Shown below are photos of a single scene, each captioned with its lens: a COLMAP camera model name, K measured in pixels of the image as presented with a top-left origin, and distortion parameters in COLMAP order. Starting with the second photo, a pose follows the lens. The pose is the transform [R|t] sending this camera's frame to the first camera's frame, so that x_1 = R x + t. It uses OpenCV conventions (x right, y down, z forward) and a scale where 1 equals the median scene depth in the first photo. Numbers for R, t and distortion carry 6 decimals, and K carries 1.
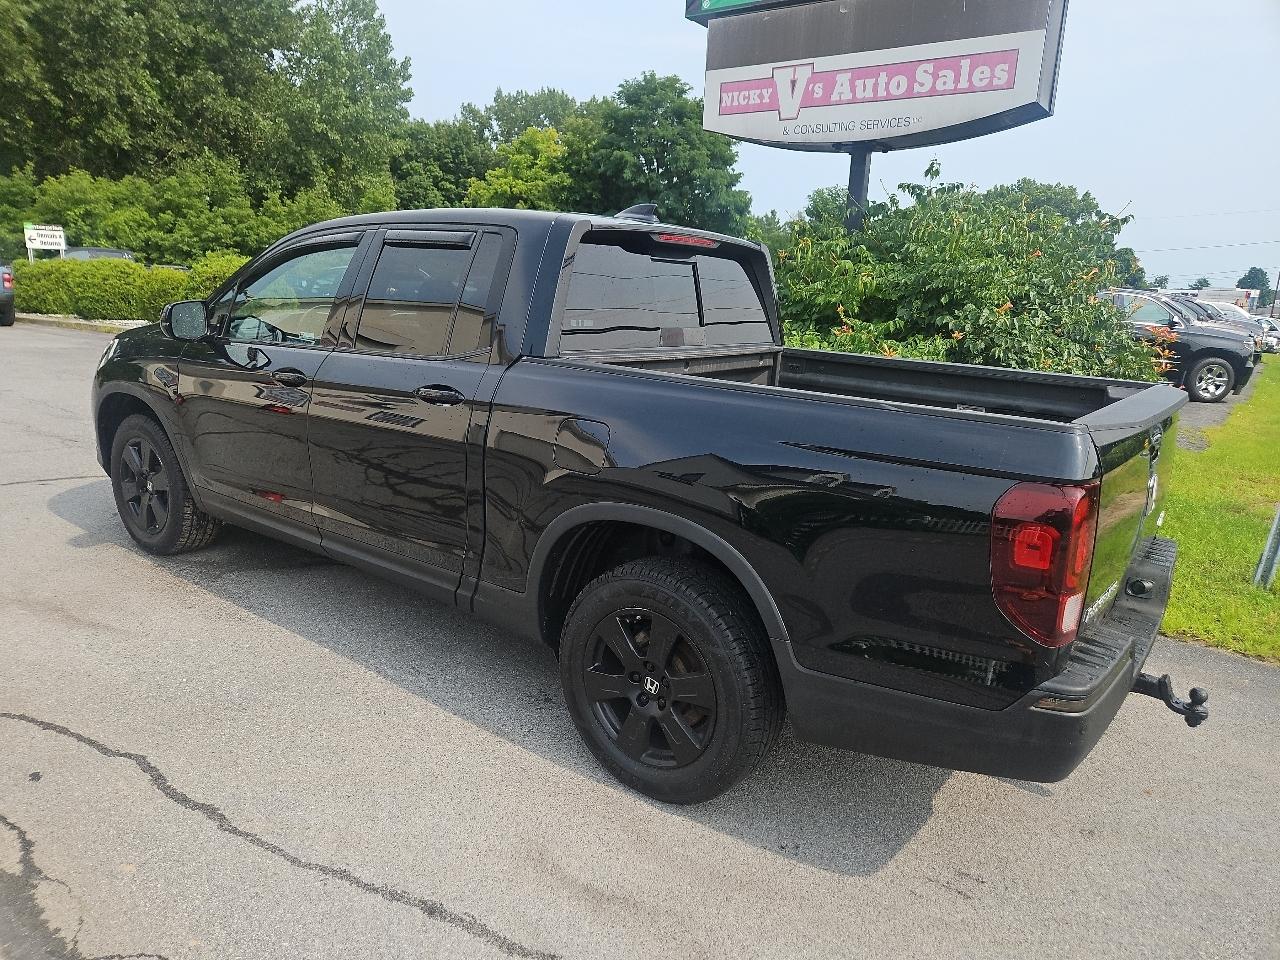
lens RADIAL K [[855.2, 0, 636.0], [0, 855.2, 483.9], [0, 0, 1]] dist [0.070532, -0.066222]
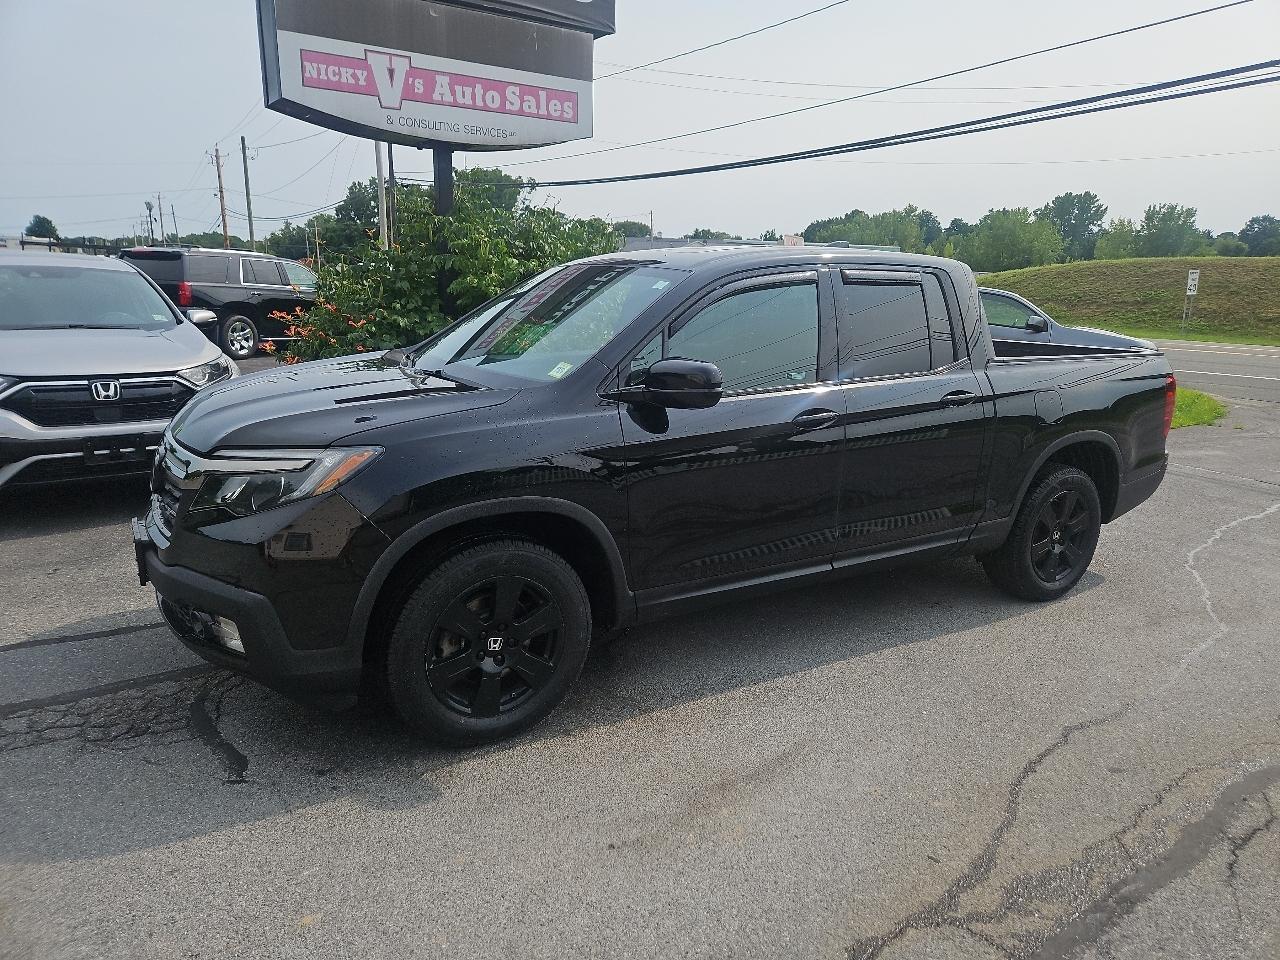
lens RADIAL K [[855.5, 0, 646.5], [0, 855.5, 471.3], [0, 0, 1]] dist [0.078902, -0.065929]
pose [[0.362820, -0.243159, 0.899575, -0.738885], [0.205858, 0.962420, 0.177119, -0.149984], [-0.908837, 0.120922, 0.399241, 0.418808]]
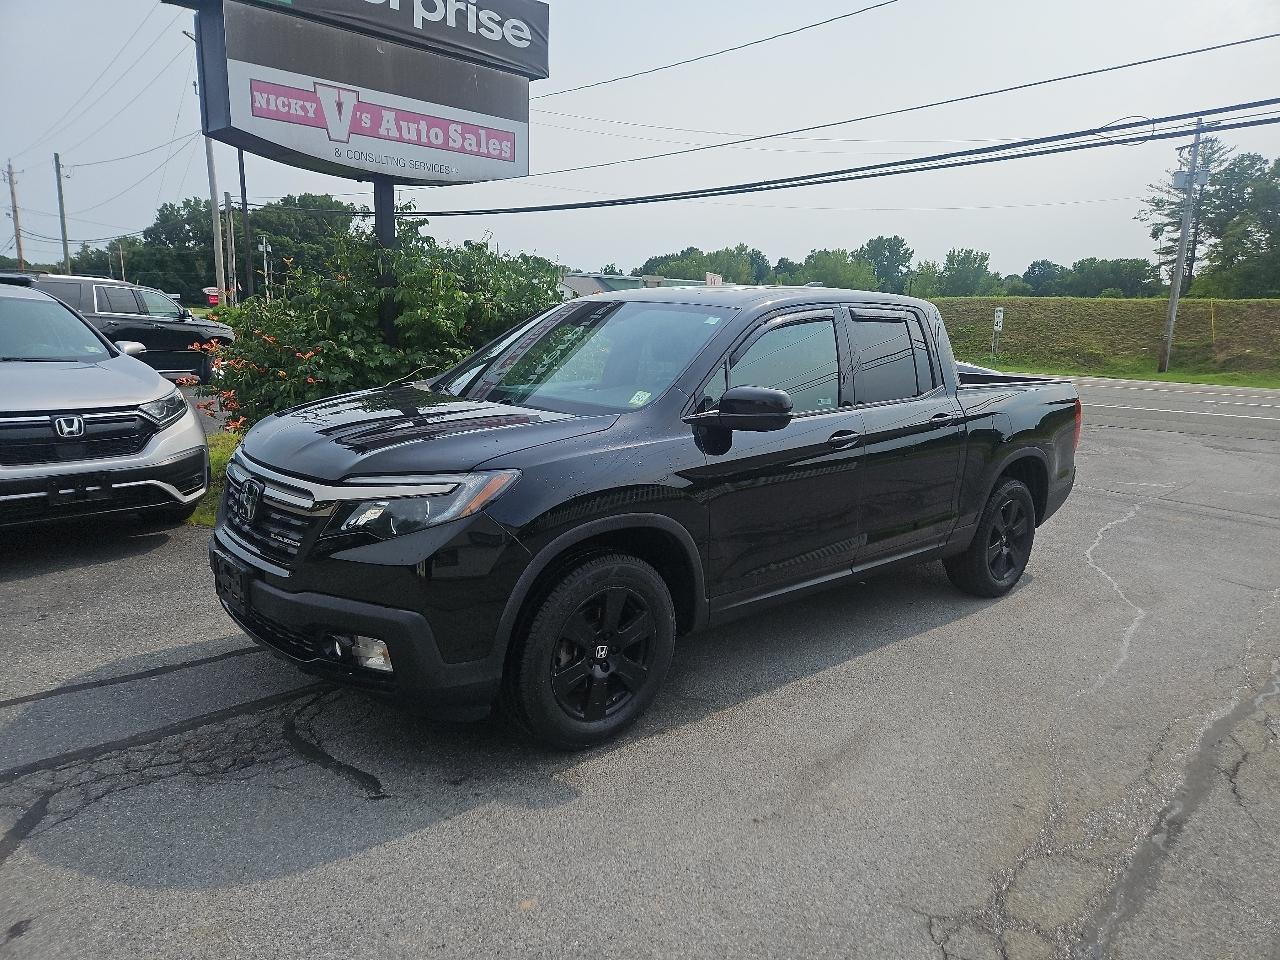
lens RADIAL K [[854.5, 0, 644.7], [0, 854.5, 477.0], [0, 0, 1]] dist [0.077664, -0.065378]
pose [[0.191644, -0.224152, 0.955525, -0.820167], [0.201315, 0.961848, 0.185258, -0.179161], [-0.960596, 0.156858, 0.229457, 0.532593]]
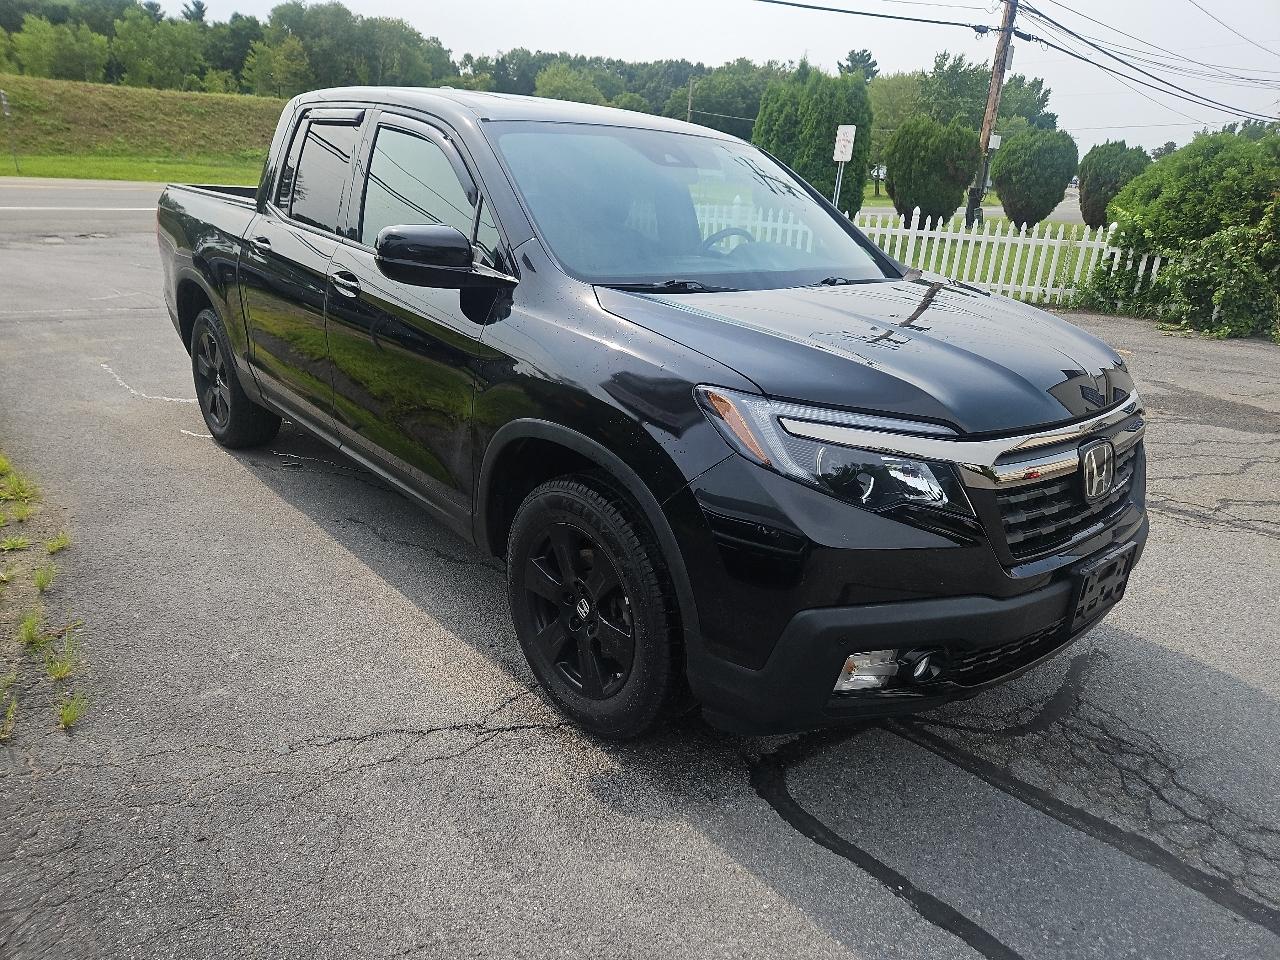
lens RADIAL K [[854.5, 0, 644.7], [0, 854.5, 477.0], [0, 0, 1]] dist [0.077664, -0.065378]
pose [[-0.972204, -0.177681, 0.152475, -0.283766], [-0.066981, 0.835075, 0.546043, -0.291603], [-0.224350, 0.520652, -0.823765, 1.176171]]
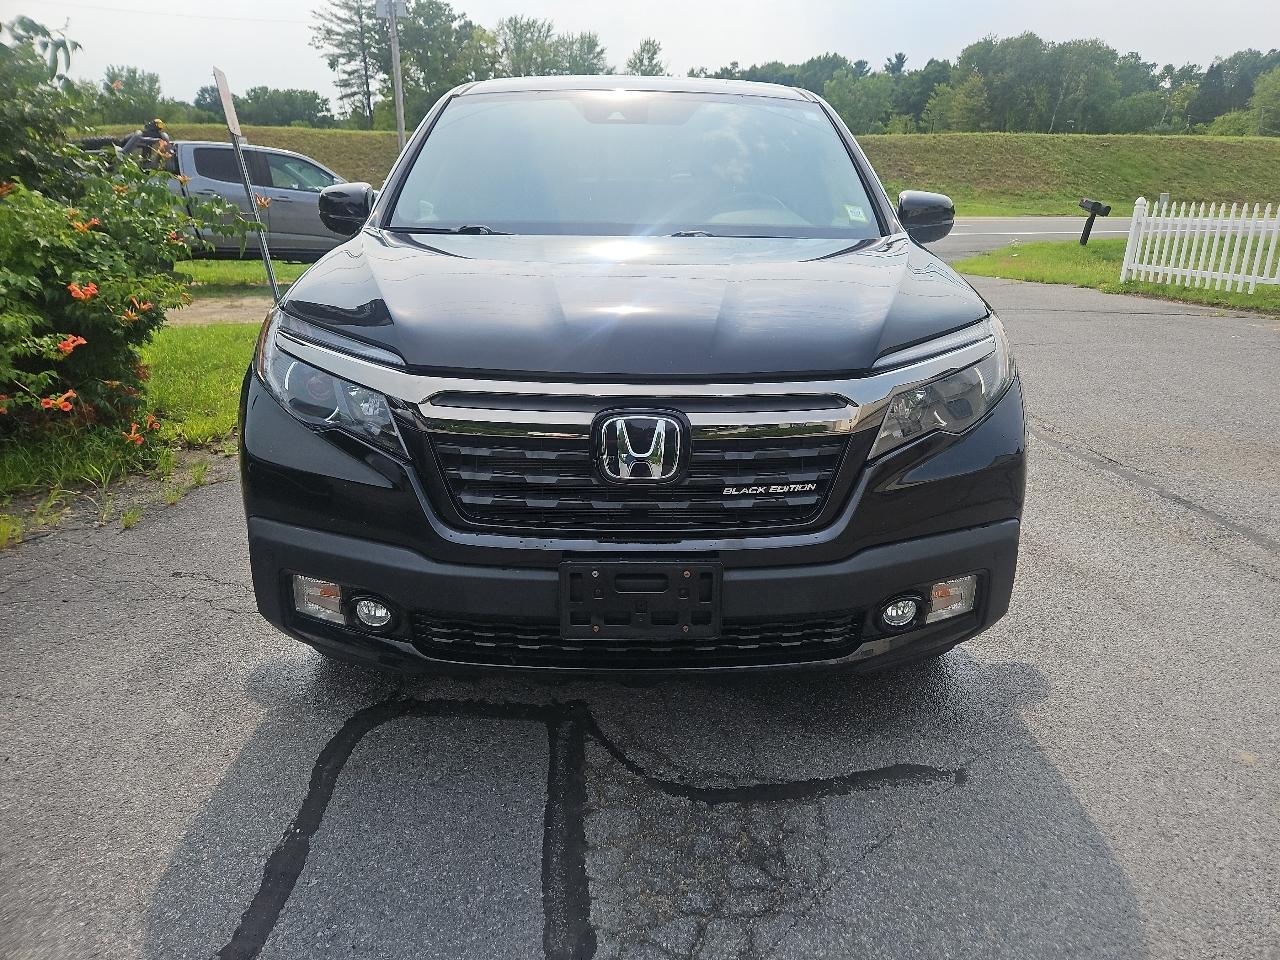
lens RADIAL K [[858.3, 0, 653.7], [0, 858.3, 472.7], [0, 0, 1]] dist [0.072995, -0.065520]
pose [[-0.618868, -0.313284, 0.720316, -0.594963], [0.133431, 0.861766, 0.489444, -0.241424], [-0.774079, 0.399014, -0.491518, 0.984784]]
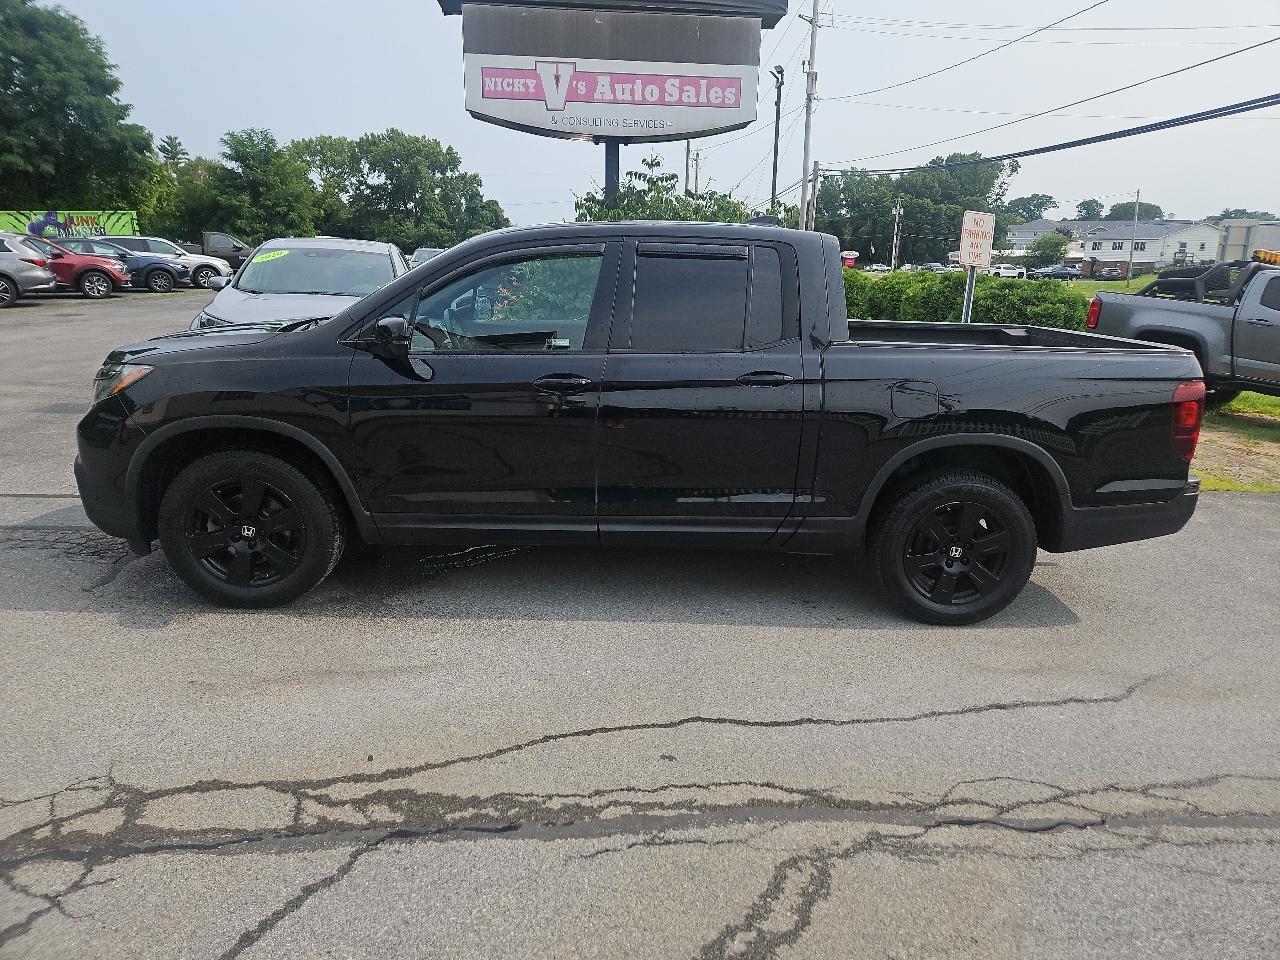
lens RADIAL K [[854.1, 0, 650.2], [0, 854.1, 468.9], [0, 0, 1]] dist [0.082217, -0.066492]
pose [[0.772899, -0.178091, 0.609024, -0.521768], [0.152824, 0.983798, 0.093737, -0.053451], [-0.615850, 0.020624, 0.787593, 0.054642]]
